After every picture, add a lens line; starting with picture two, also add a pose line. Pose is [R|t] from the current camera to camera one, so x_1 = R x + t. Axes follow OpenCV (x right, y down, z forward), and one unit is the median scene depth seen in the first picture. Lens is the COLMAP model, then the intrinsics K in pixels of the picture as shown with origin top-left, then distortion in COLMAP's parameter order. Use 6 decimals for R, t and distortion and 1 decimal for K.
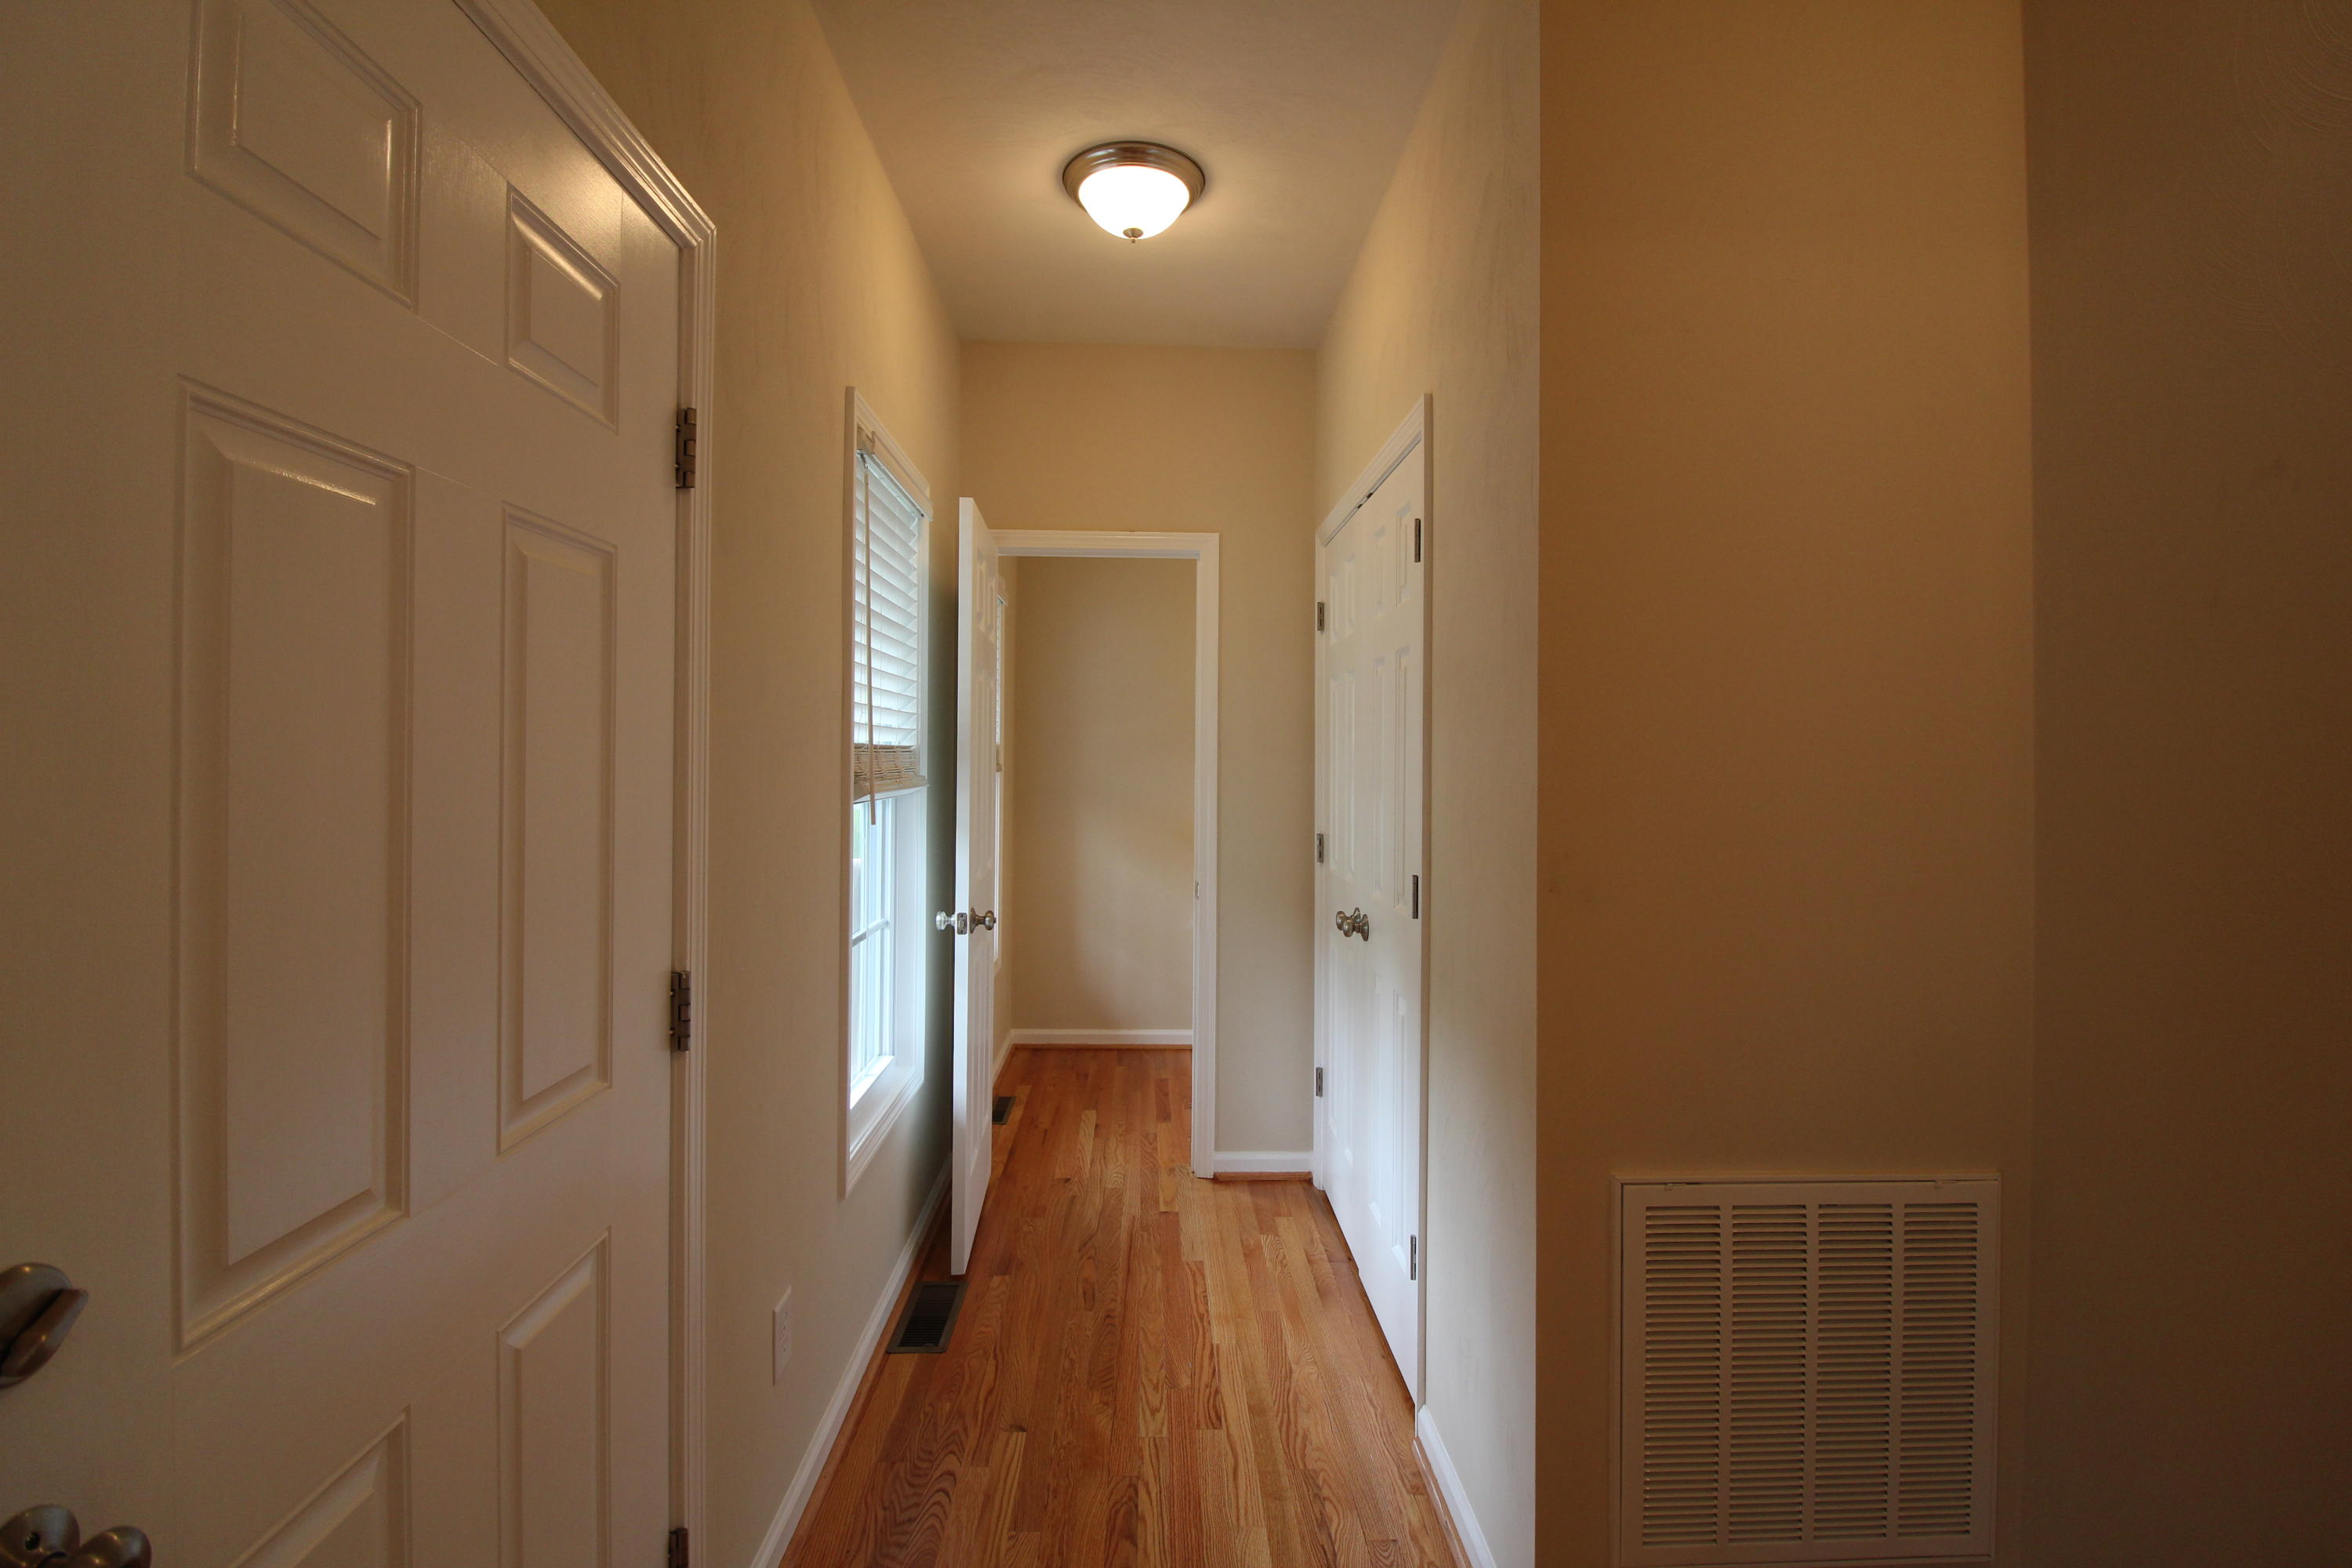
lens RADIAL K [[1089.0, 0, 1176.9], [0, 1089.0, 751.1], [0, 0, 1]] dist [0.000203, -0.013422]
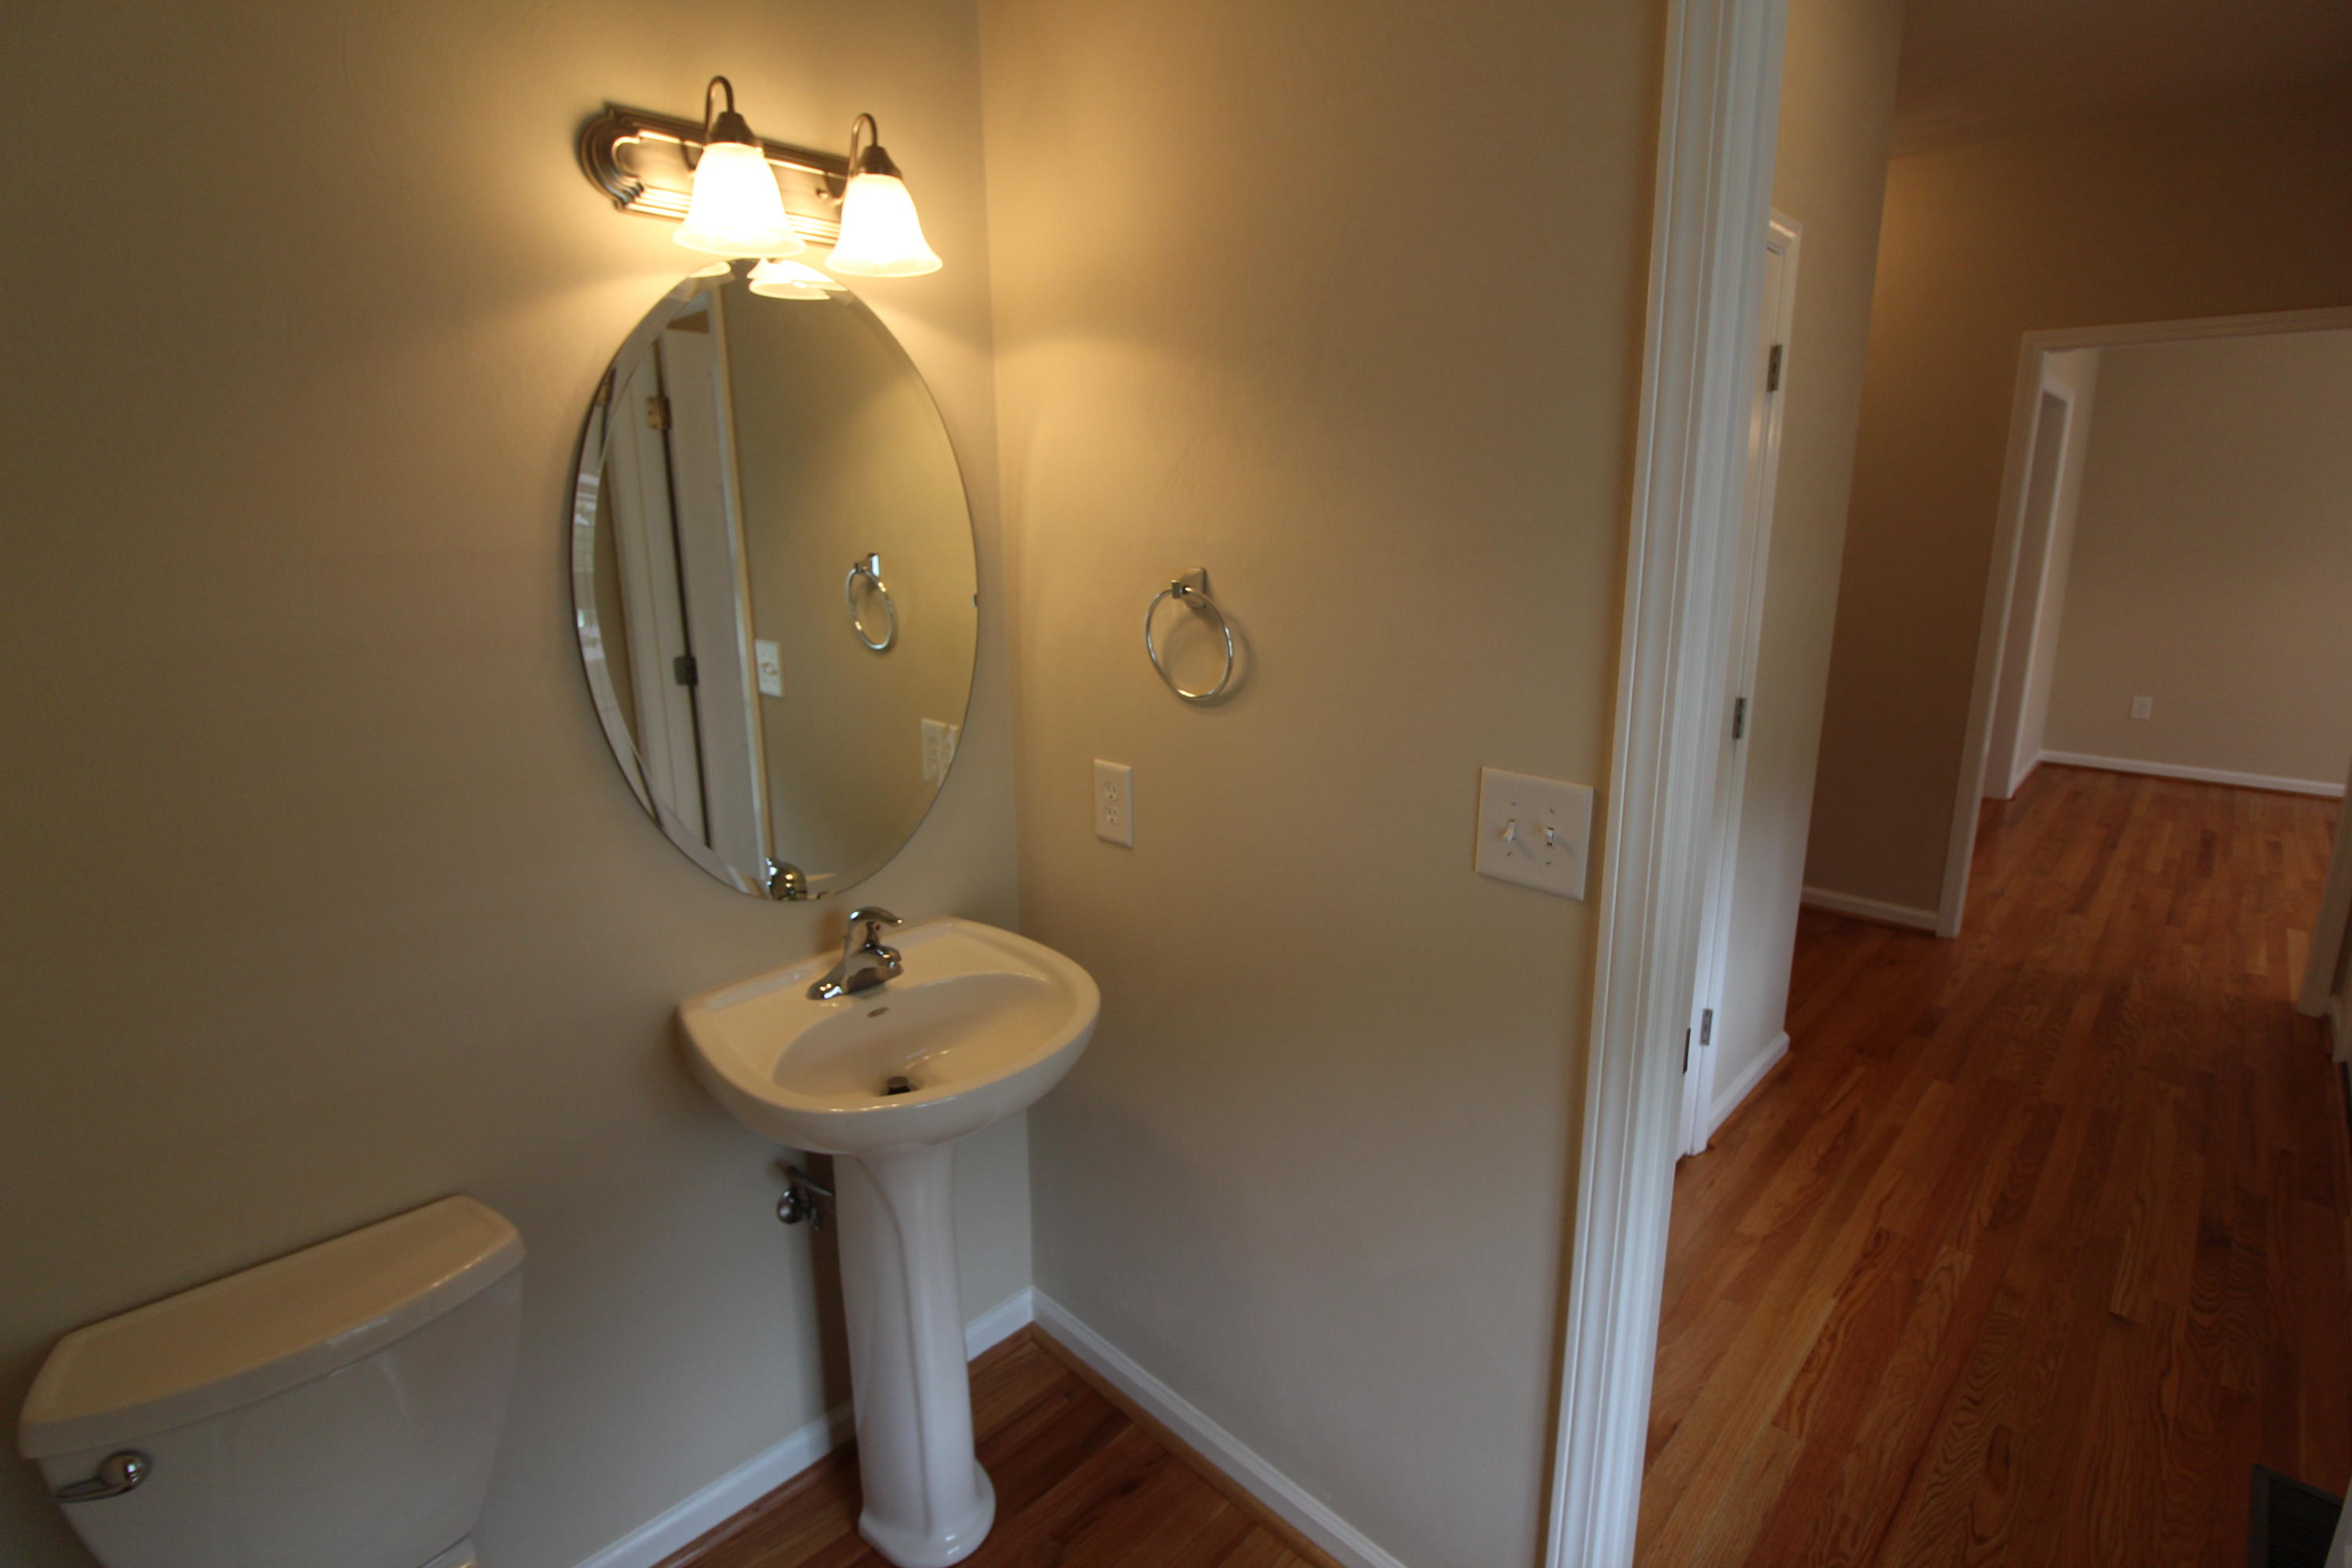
lens RADIAL K [[1089.0, 0, 1176.9], [0, 1089.0, 751.1], [0, 0, 1]] dist [0.000203, -0.013422]
pose [[-0.690918, -0.155320, 0.706051, -0.157801], [-0.003581, 0.977371, 0.211501, -0.057109], [-0.722925, 0.143602, -0.675839, 2.117999]]
